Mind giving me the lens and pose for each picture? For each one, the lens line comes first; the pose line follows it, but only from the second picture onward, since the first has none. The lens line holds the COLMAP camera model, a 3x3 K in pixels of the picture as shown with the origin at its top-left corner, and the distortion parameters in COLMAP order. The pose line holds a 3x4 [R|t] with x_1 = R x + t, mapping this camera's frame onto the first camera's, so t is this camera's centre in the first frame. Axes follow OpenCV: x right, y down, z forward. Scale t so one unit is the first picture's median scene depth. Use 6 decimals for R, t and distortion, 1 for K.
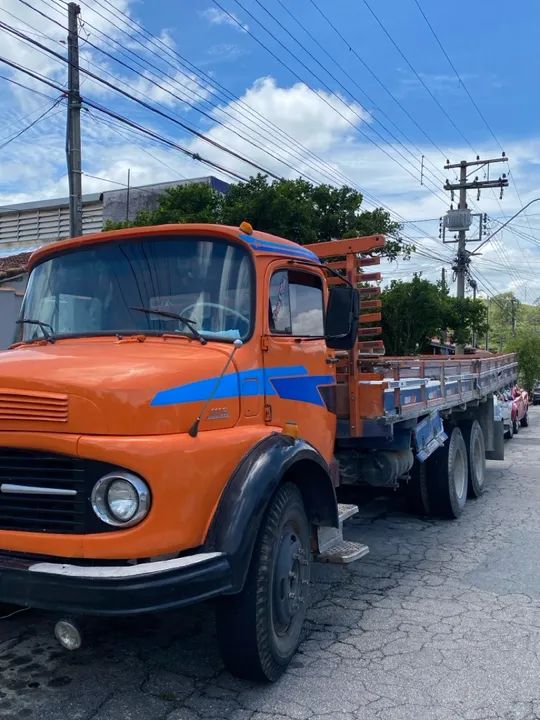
lens RADIAL K [[623.0, 0, 287.9], [0, 623.0, 350.0], [0, 0, 1]] dist [0.063005, -0.078648]
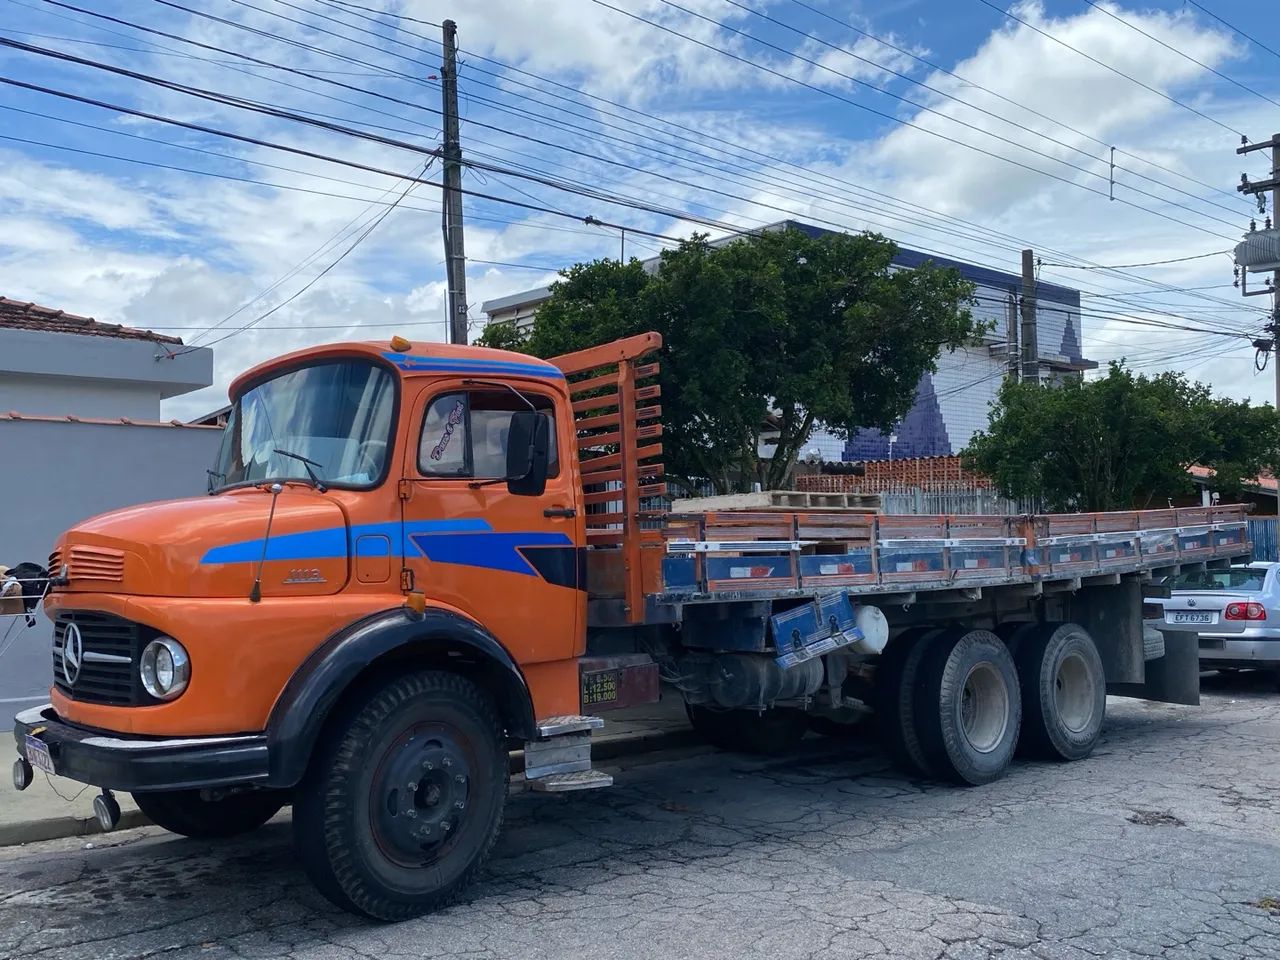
lens RADIAL K [[1107.6, 0, 644.4], [0, 1107.6, 477.7], [0, 0, 1]] dist [0.063005, -0.078648]
pose [[0.934061, -0.029125, -0.355925, 1.169549], [0.016478, 0.999122, -0.038513, 0.052082], [0.356734, 0.030109, 0.933721, -0.295926]]
